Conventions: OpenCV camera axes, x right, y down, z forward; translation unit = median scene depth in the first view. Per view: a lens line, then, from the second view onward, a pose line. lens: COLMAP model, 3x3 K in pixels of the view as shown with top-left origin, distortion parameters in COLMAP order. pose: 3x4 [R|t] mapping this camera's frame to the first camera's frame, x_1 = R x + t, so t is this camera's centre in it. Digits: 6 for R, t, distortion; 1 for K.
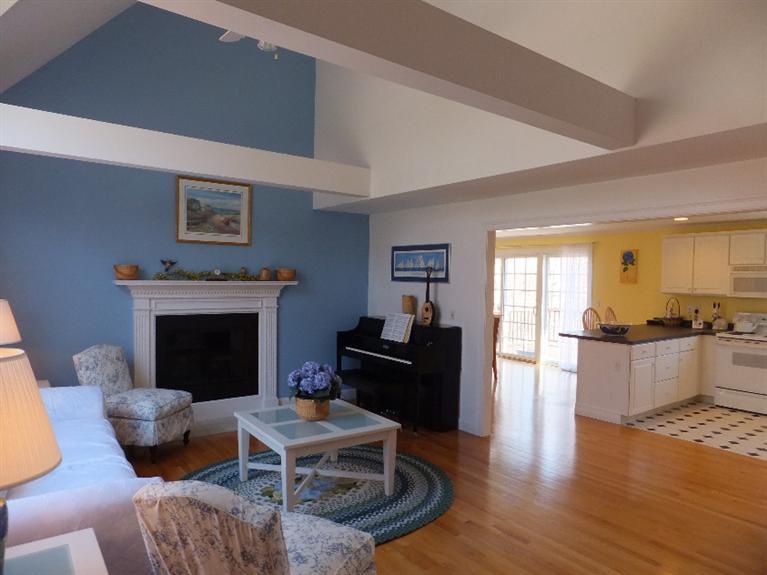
lens RADIAL K [[503.7, 0, 381.8], [0, 503.7, 288.2], [0, 0, 1]] dist [-0.033846, 0.011291]
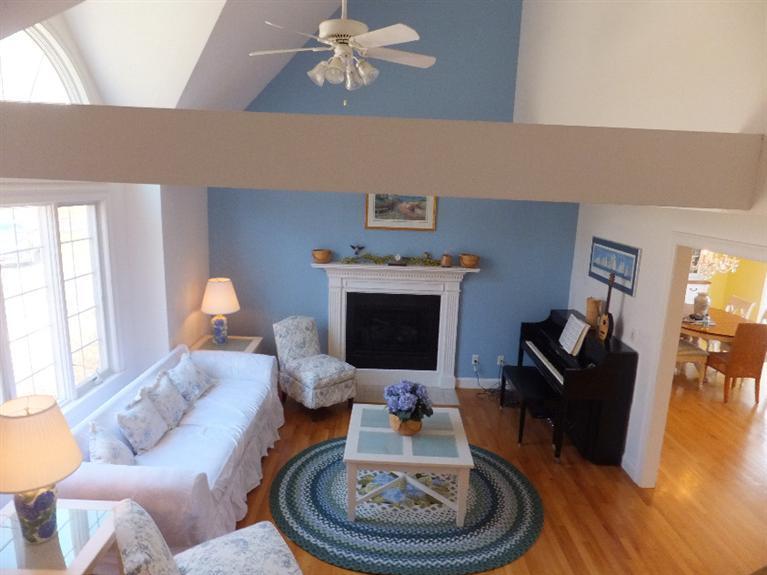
lens RADIAL K [[503.7, 0, 382.4], [0, 503.7, 283.0], [0, 0, 1]] dist [-0.033846, 0.011291]
pose [[0.804189, 0.126974, -0.580653, 0.281167], [-0.037173, 0.985747, 0.164075, -0.155063], [0.593211, -0.110363, 0.797447, 0.110418]]
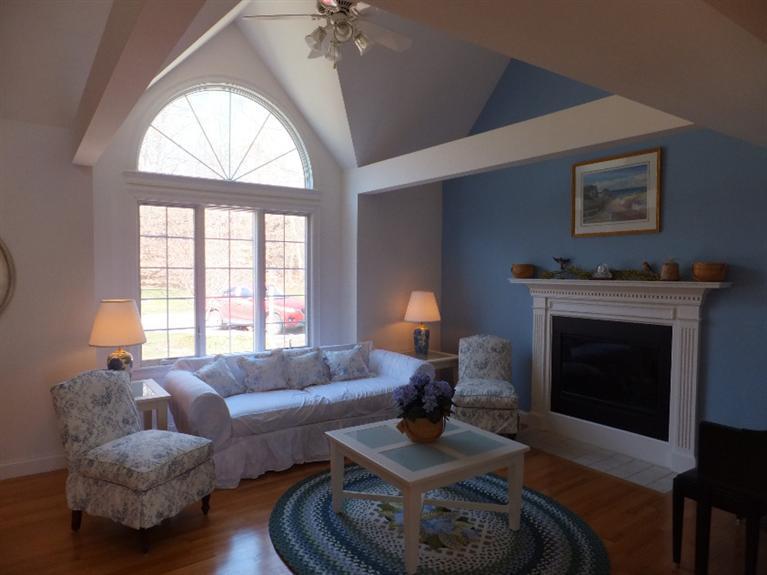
lens RADIAL K [[503.7, 0, 380.0], [0, 503.7, 288.7], [0, 0, 1]] dist [-0.033846, 0.011291]
pose [[-0.026471, 0.020156, -0.999446, 0.500495], [-0.024425, 0.999485, 0.020803, -0.008719], [0.999351, 0.024962, -0.025965, 0.660525]]
